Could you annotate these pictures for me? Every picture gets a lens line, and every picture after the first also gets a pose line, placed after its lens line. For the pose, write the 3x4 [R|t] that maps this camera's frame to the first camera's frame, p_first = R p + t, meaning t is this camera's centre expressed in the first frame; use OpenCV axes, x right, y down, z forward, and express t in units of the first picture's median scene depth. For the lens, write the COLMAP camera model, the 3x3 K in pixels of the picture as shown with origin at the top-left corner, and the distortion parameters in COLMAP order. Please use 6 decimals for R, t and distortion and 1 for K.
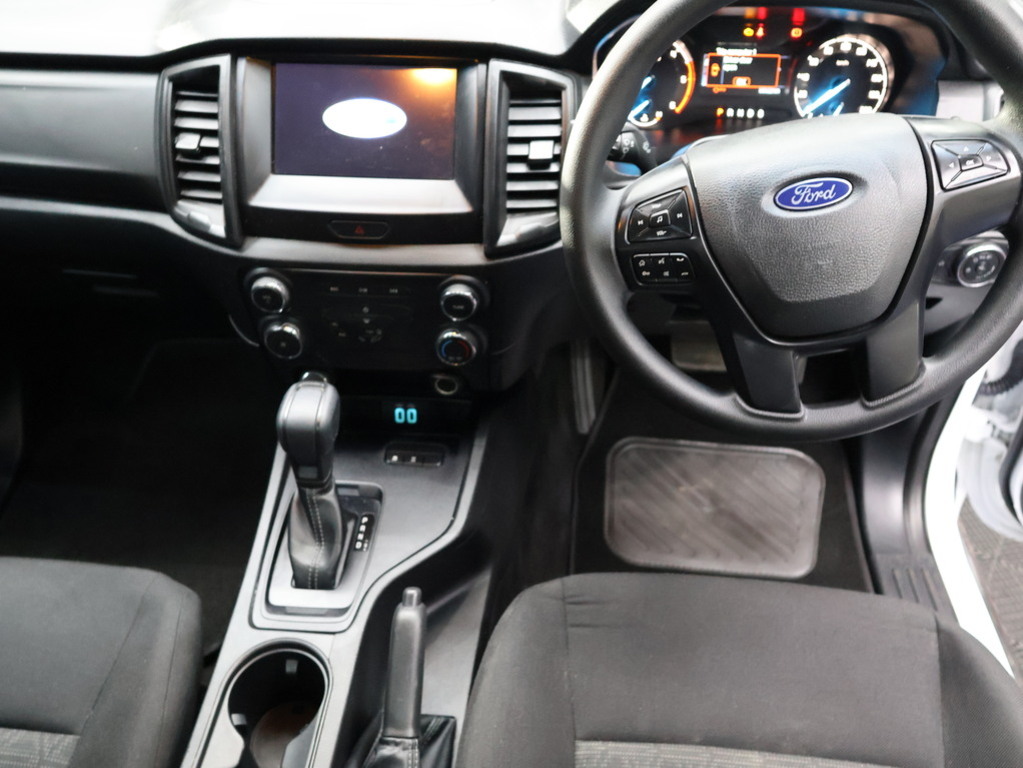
lens RADIAL K [[869.9, 0, 510.2], [0, 869.9, 378.4], [0, 0, 1]] dist [0.006553, -0.020019]
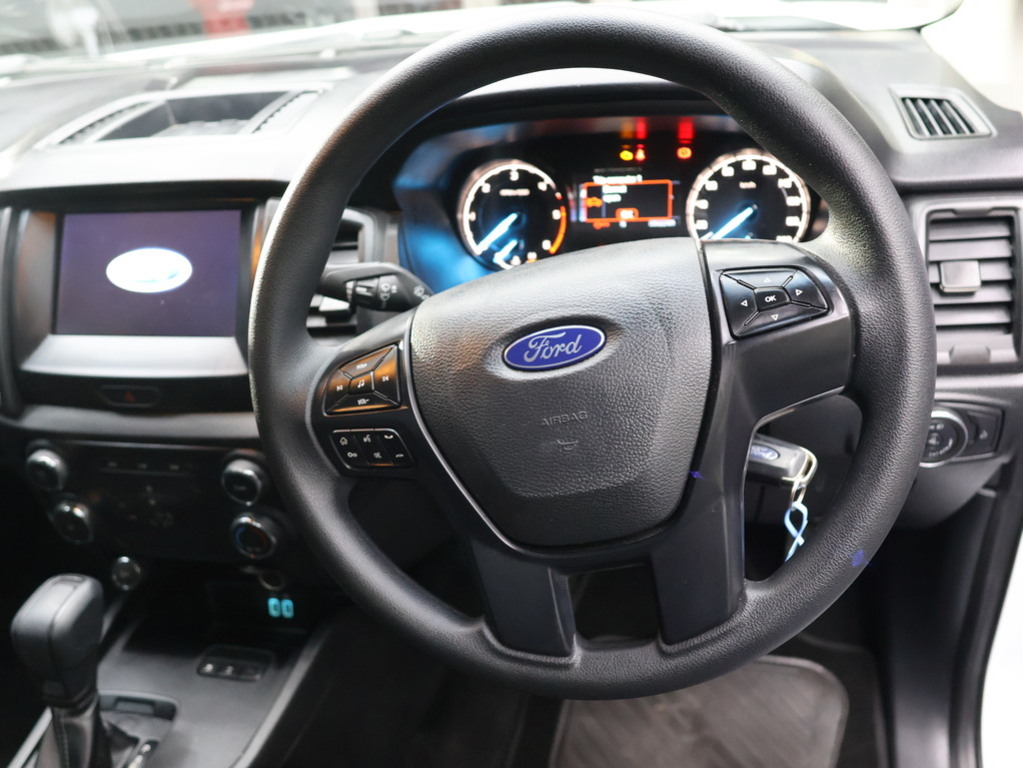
lens RADIAL K [[869.9, 0, 510.2], [0, 869.9, 378.4], [0, 0, 1]] dist [0.006553, -0.020019]
pose [[0.982089, -0.010829, -0.188106, 0.338741], [-0.022131, 0.984807, -0.172236, -0.046859], [0.187113, 0.173314, 0.966929, 0.228454]]
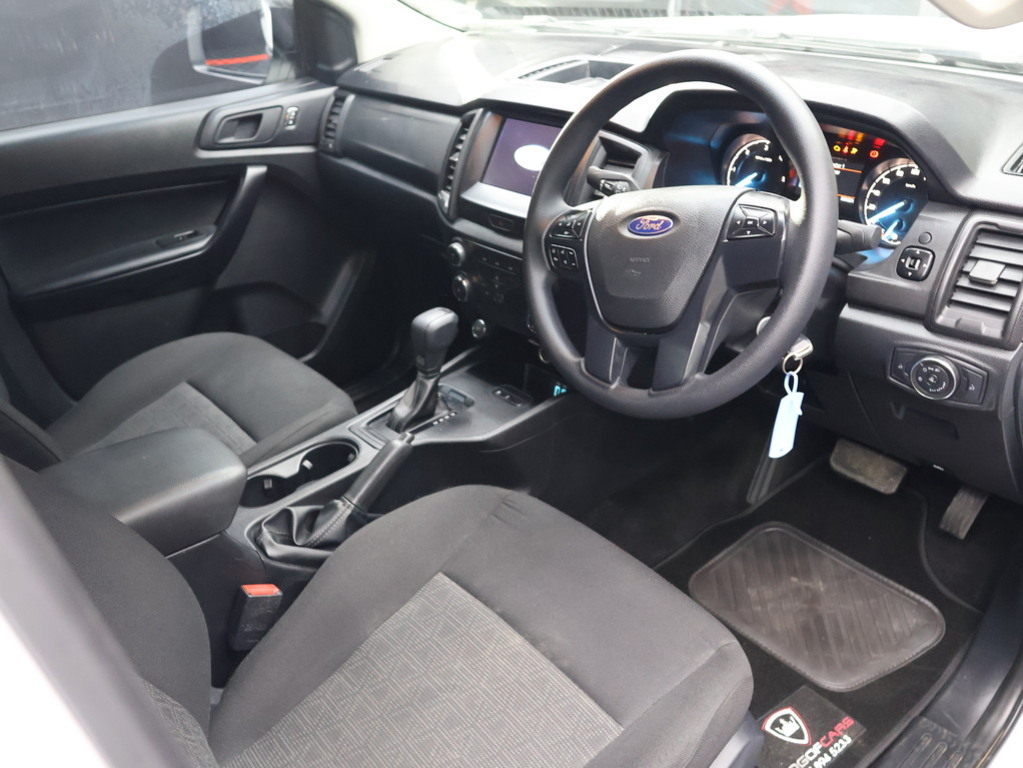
lens RADIAL K [[869.9, 0, 510.2], [0, 869.9, 378.4], [0, 0, 1]] dist [0.006553, -0.020019]
pose [[0.701234, 0.302103, -0.645759, 0.874149], [-0.403807, 0.914784, -0.010536, 0.086654], [0.587547, 0.268150, 0.763469, -0.089193]]
